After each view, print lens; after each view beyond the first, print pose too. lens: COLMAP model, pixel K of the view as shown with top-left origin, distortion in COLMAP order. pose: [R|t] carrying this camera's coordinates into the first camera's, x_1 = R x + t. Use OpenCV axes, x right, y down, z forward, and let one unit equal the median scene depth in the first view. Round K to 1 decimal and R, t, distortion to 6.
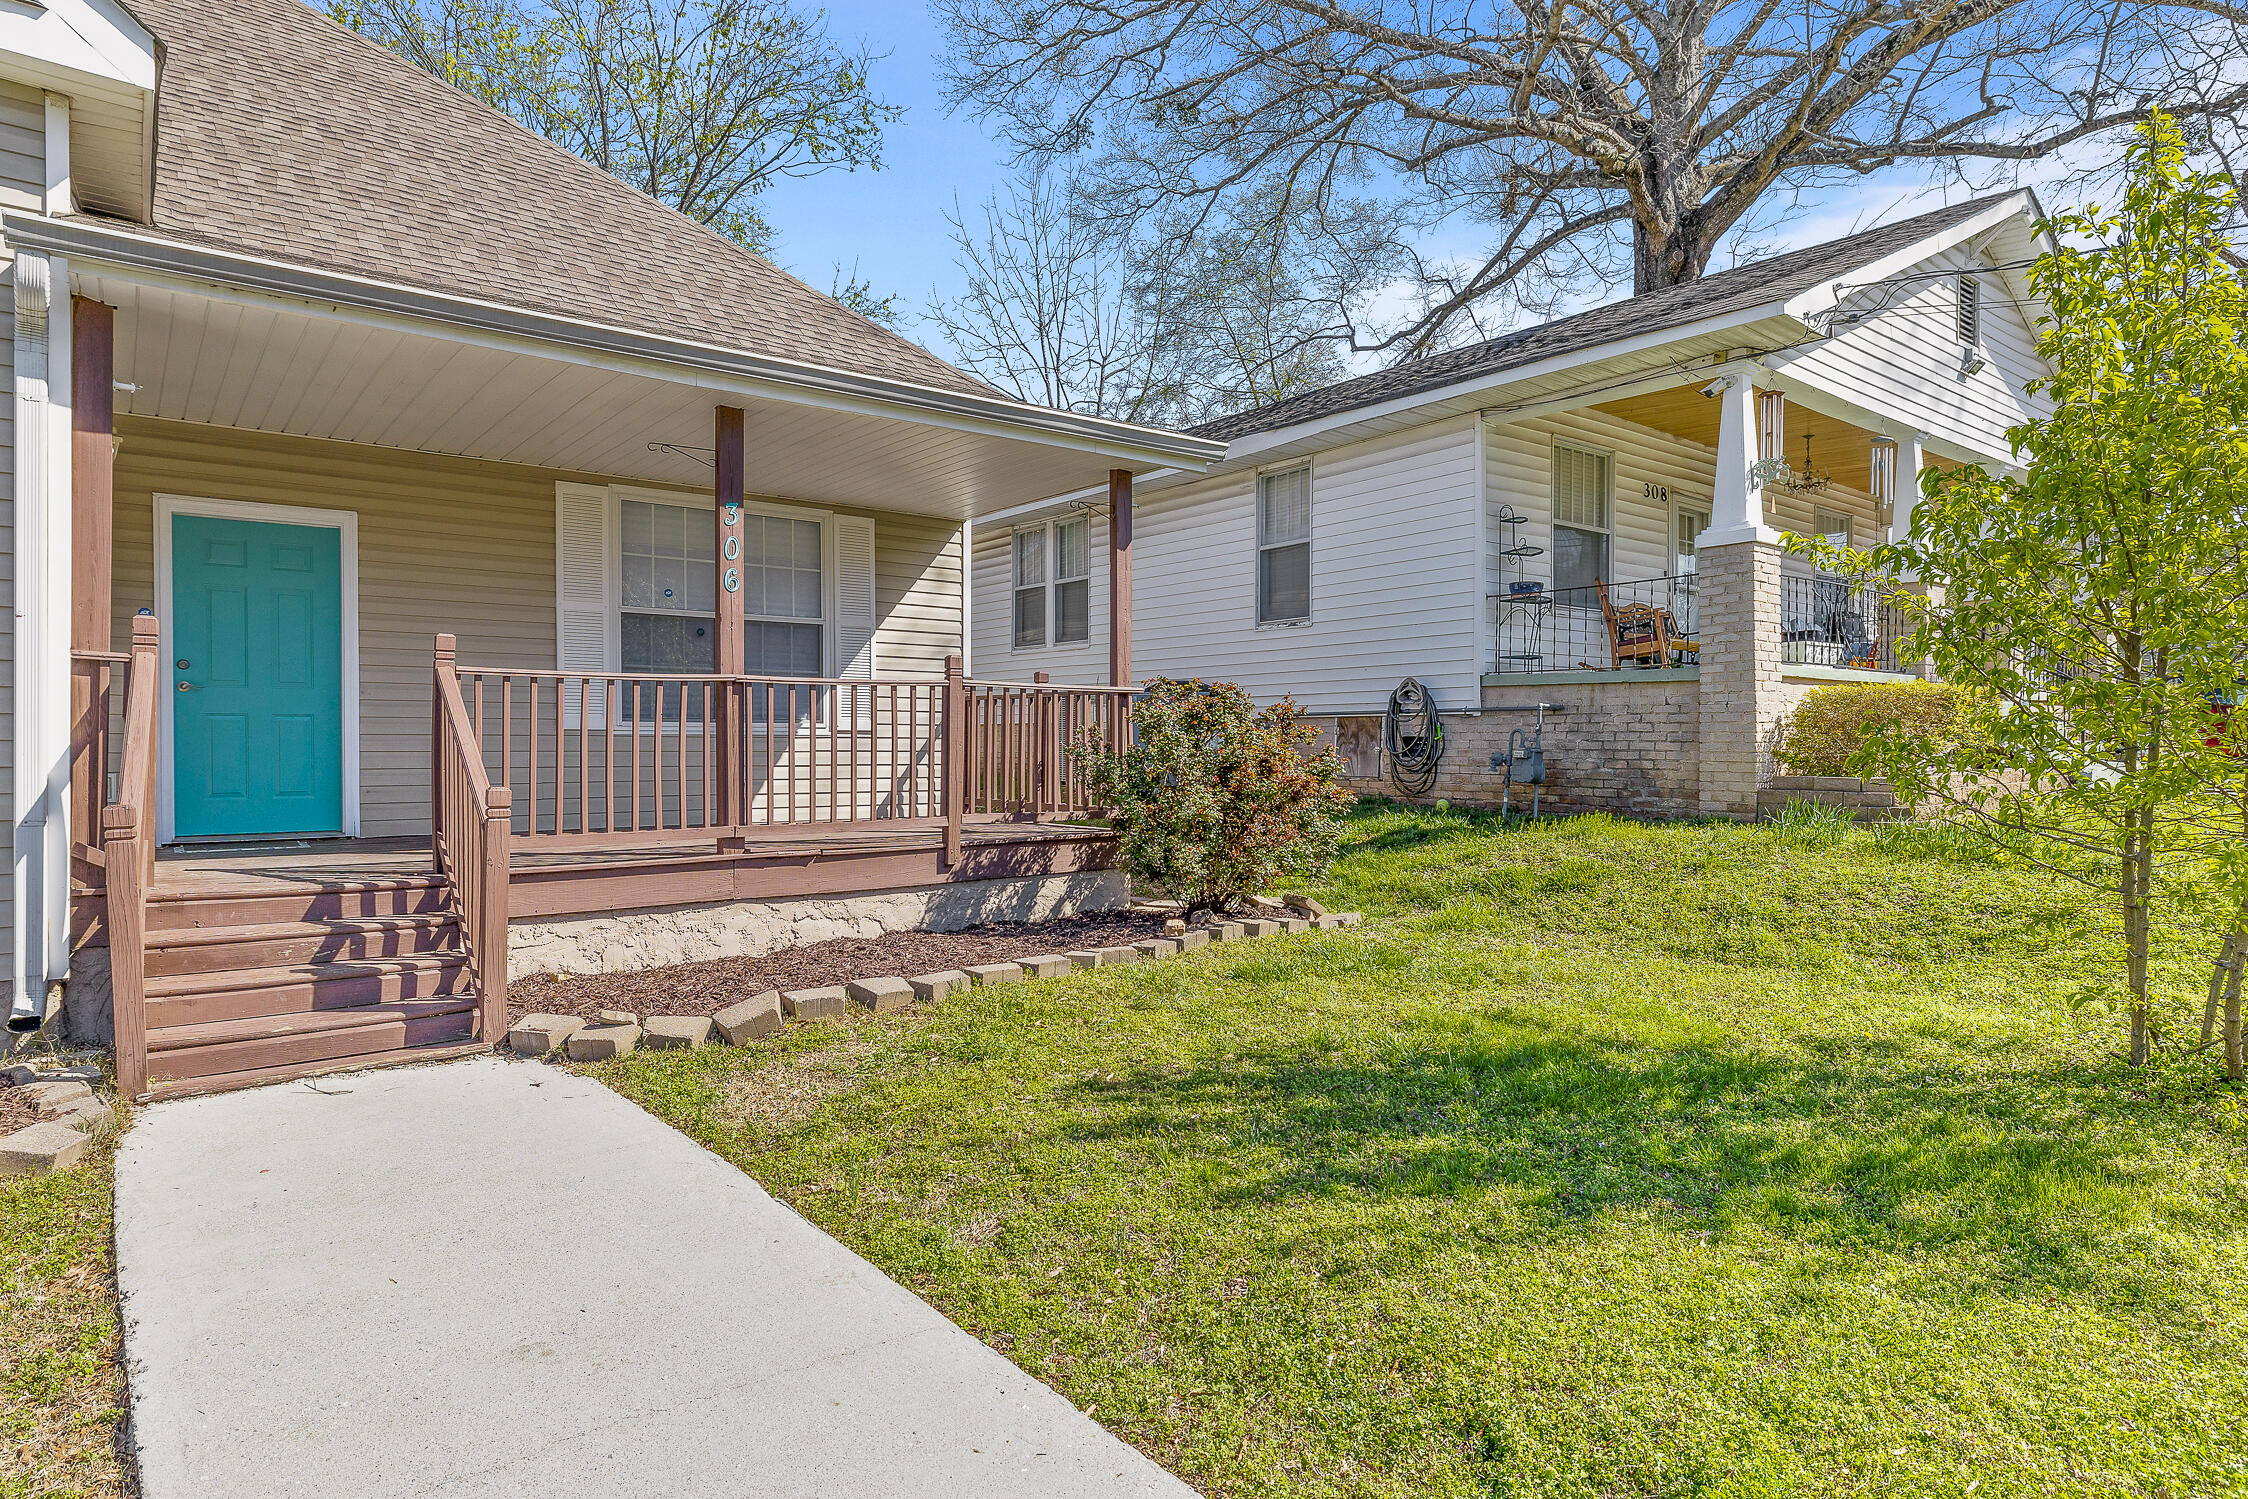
lens RADIAL K [[1268.3, 0, 1116.2], [0, 1268.3, 751.6], [0, 0, 1]] dist [0.001833, -0.002902]
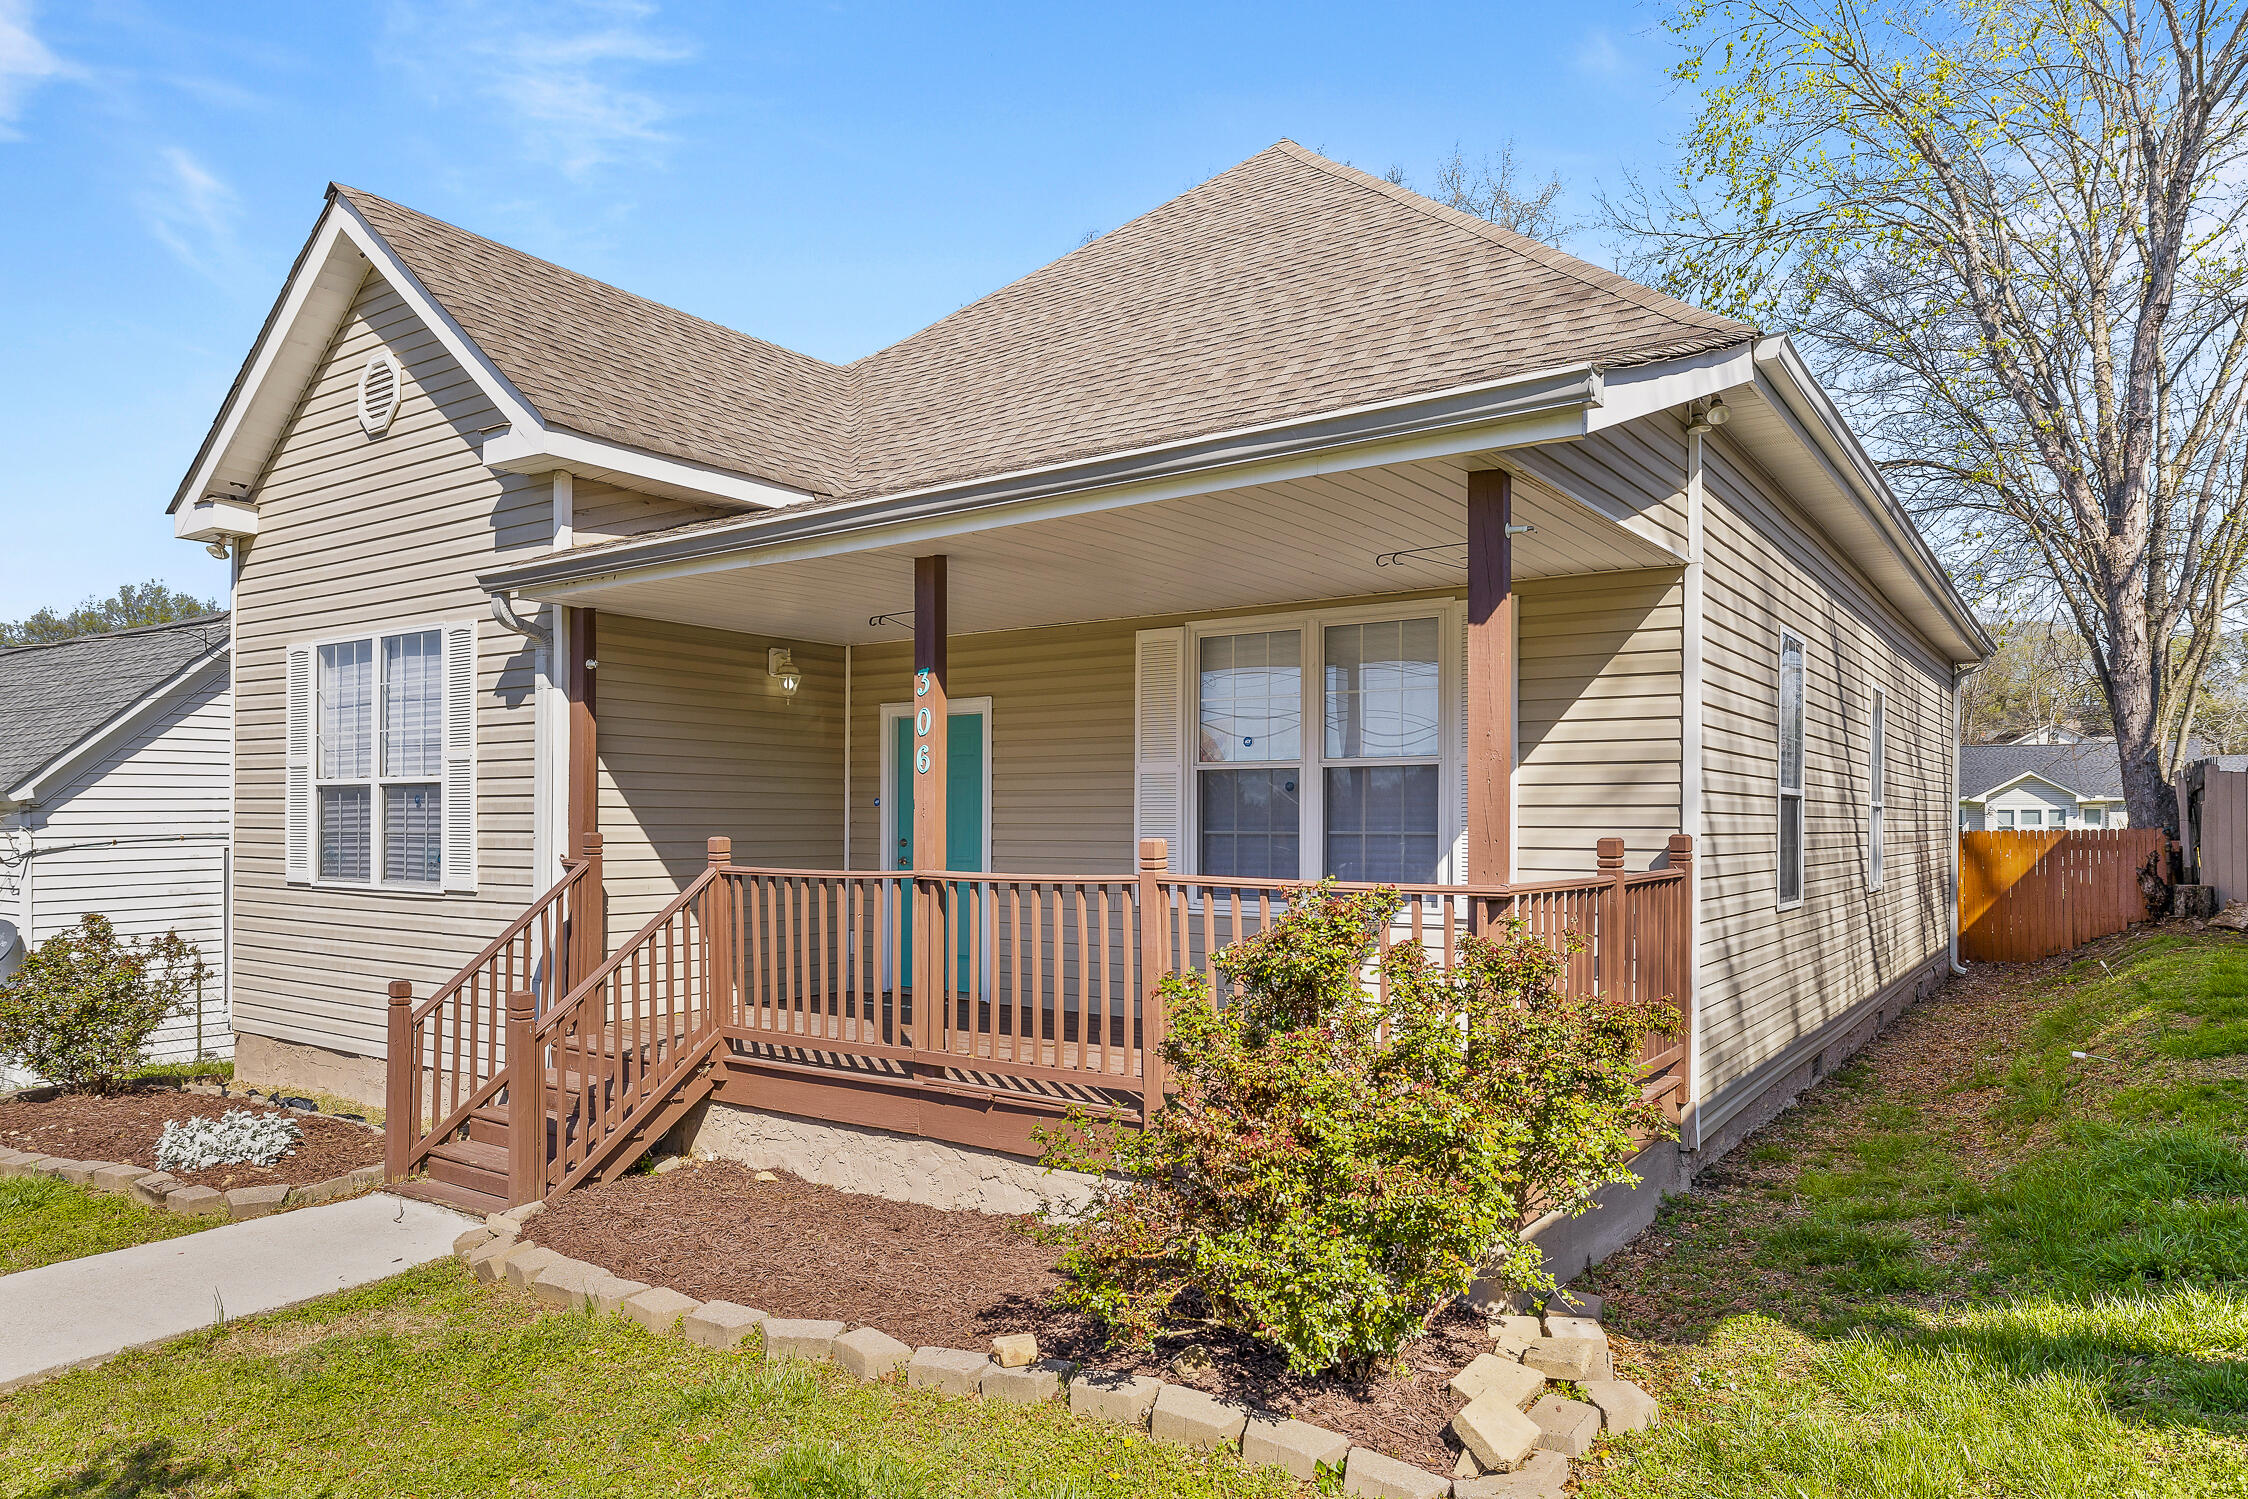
lens RADIAL K [[1459.9, 0, 1124.5], [0, 1459.9, 799.5], [0, 0, 1]] dist [-0.001826, -0.000084]
pose [[0.272644, -0.010908, -0.962053, 0.487505], [-0.007483, 0.999881, -0.013458, -0.069436], [0.962086, 0.010869, 0.272530, 0.623052]]
